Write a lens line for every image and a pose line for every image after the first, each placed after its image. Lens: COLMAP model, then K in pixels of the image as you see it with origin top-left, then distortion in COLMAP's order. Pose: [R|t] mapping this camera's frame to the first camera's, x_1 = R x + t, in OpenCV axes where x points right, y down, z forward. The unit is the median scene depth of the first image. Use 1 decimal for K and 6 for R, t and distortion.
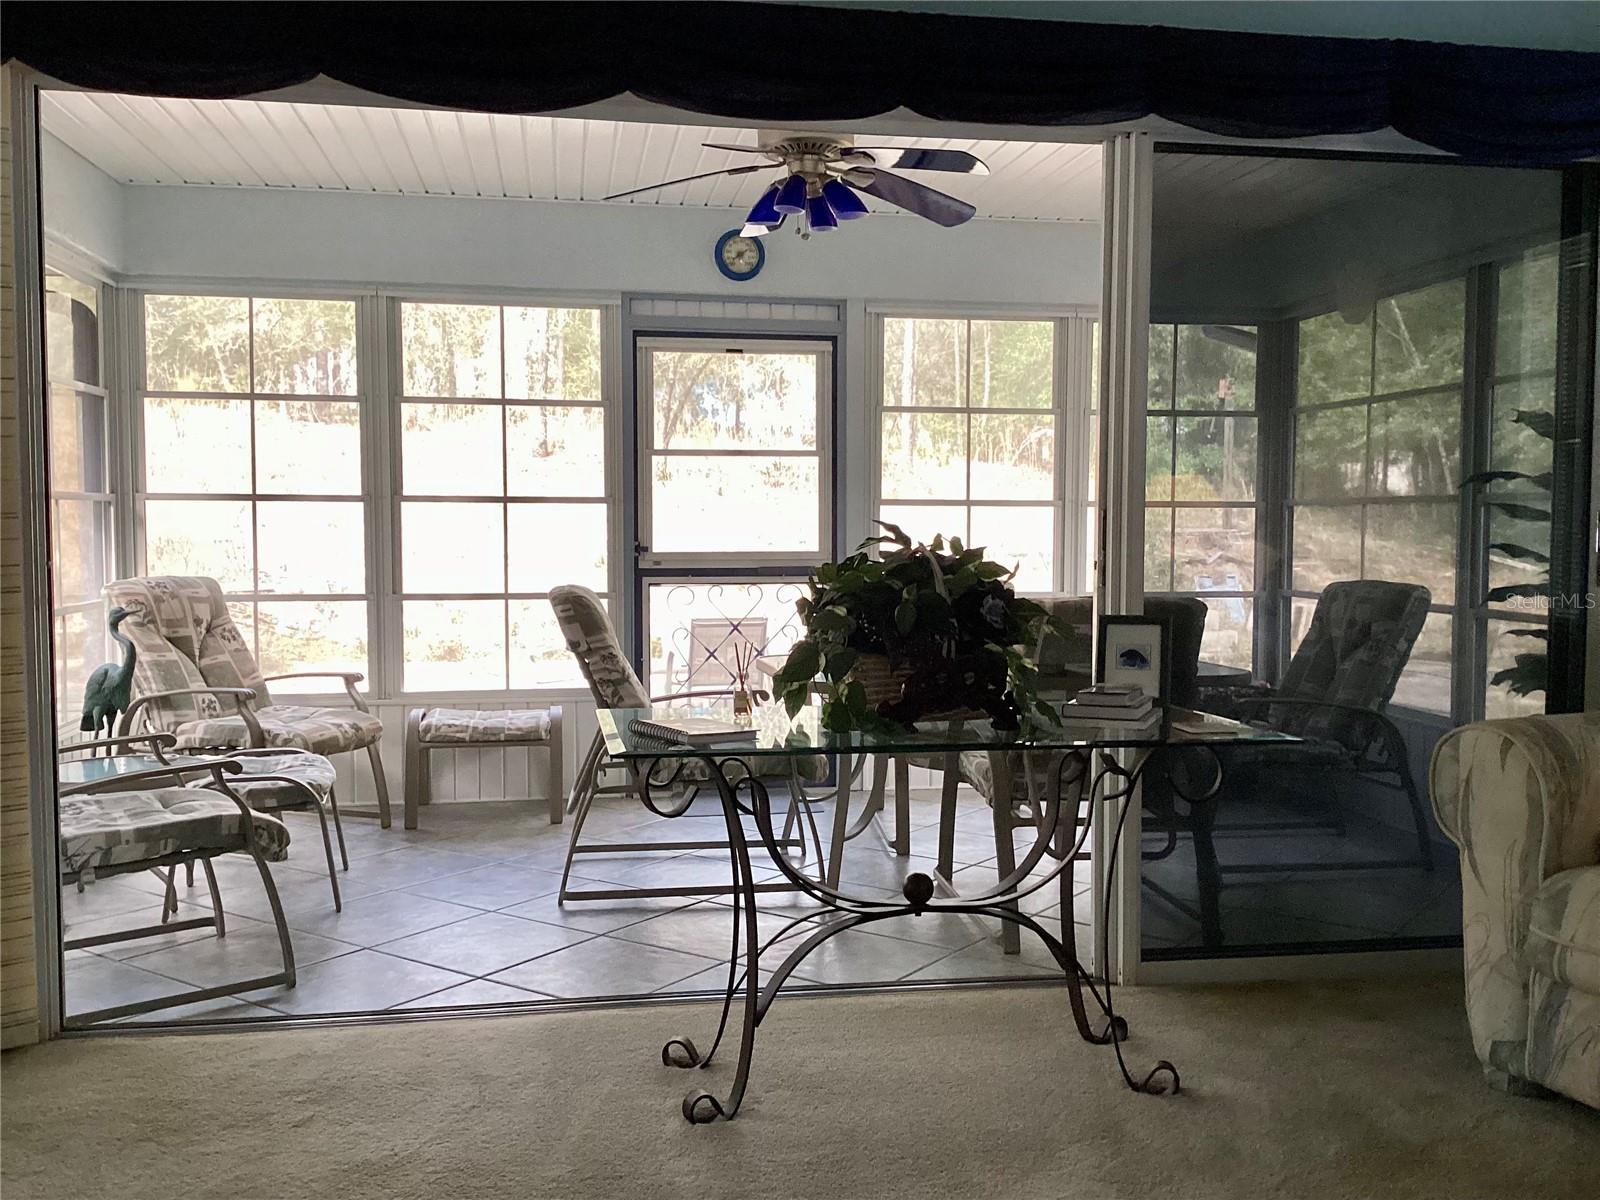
lens RADIAL K [[1442.4, 0, 800.5], [0, 1442.4, 610.0], [0, 0, 1]] dist [0.122151, -0.208681]
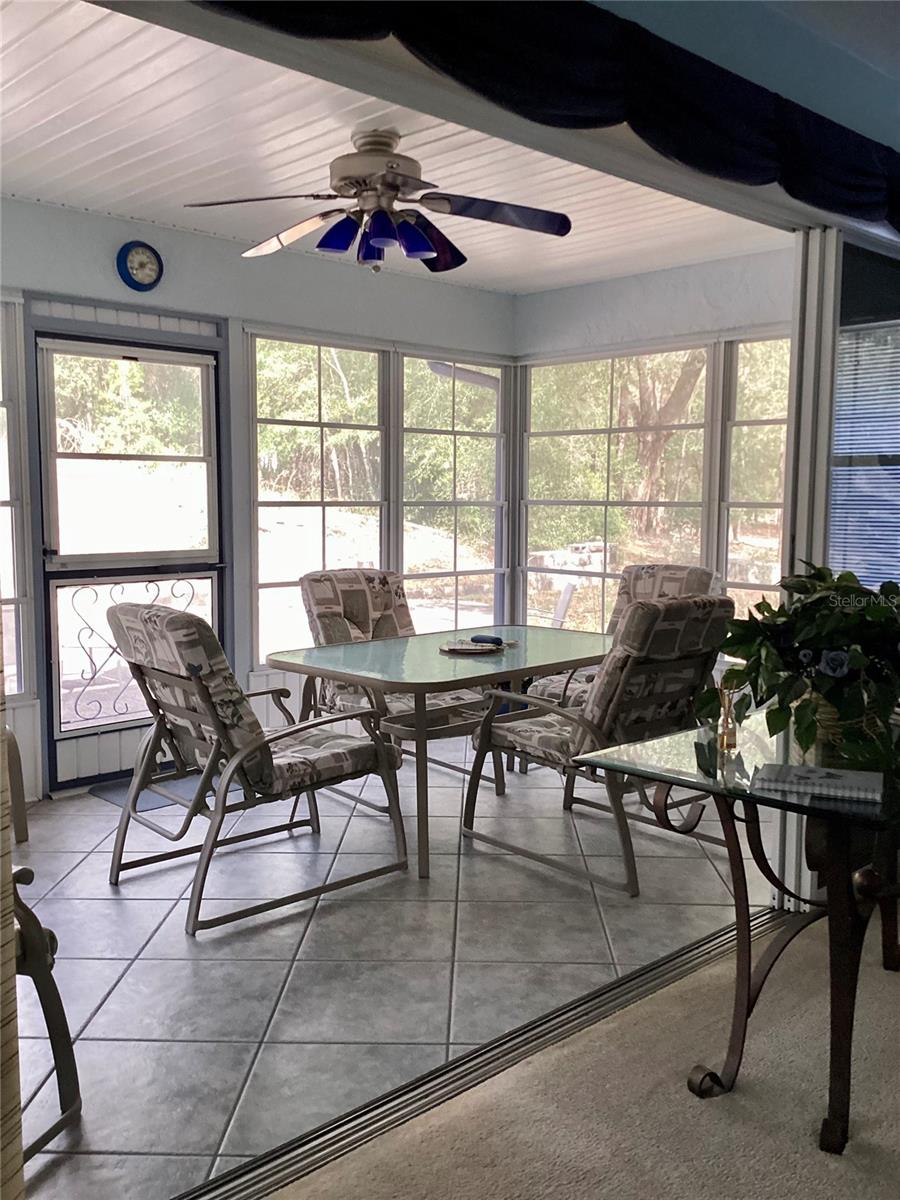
lens RADIAL K [[1081.8, 0, 450.7], [0, 1081.8, 622.7], [0, 0, 1]] dist [0.122151, -0.208681]
pose [[0.833260, -0.063406, 0.549234, -0.298541], [0.029459, 0.997083, 0.070414, -0.038593], [-0.552096, -0.042493, 0.832697, 0.210947]]
